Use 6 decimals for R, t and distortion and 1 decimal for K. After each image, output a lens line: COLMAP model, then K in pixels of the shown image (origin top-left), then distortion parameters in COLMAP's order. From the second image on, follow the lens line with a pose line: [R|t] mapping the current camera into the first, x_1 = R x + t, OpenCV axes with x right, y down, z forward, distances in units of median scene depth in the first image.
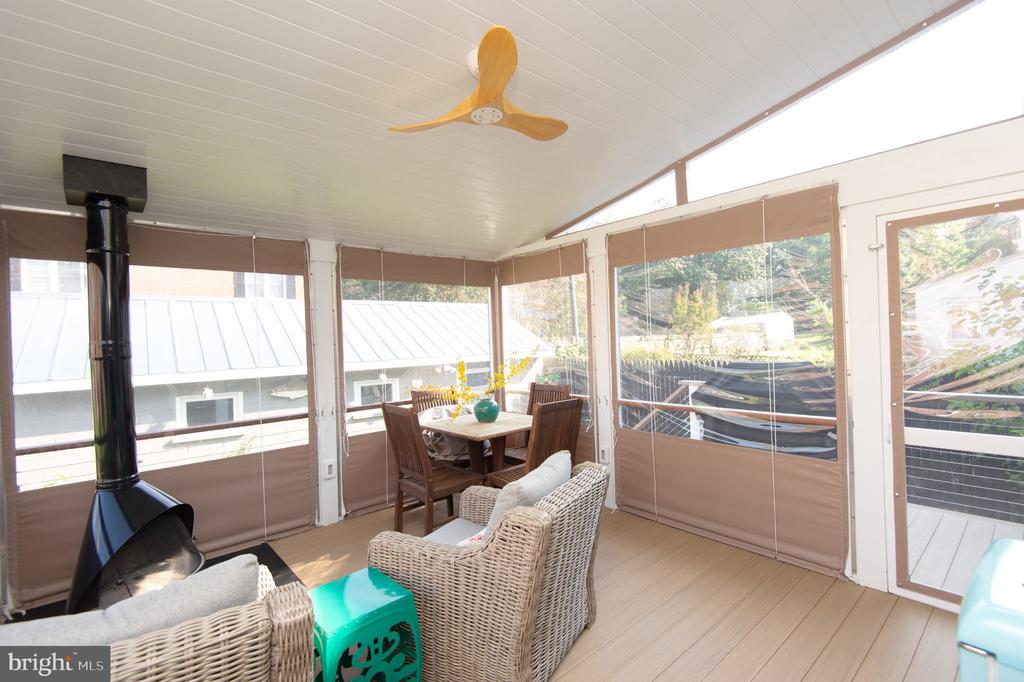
lens RADIAL K [[464.9, 0, 511.7], [0, 464.9, 338.3], [0, 0, 1]] dist [0.015061, -0.011491]
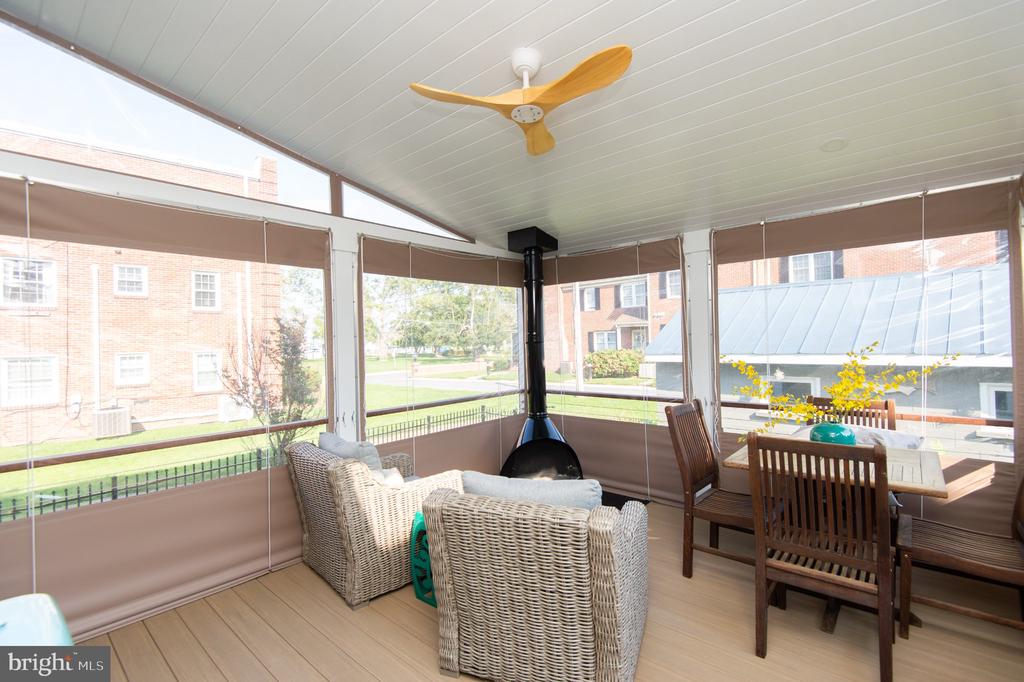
lens RADIAL K [[464.9, 0, 511.6], [0, 464.9, 339.7], [0, 0, 1]] dist [0.015061, -0.011491]
pose [[0.139306, 0.033125, -0.989695, 0.578245], [0.017812, 0.999195, 0.035950, -0.020490], [0.990089, -0.022636, 0.138604, 0.492235]]
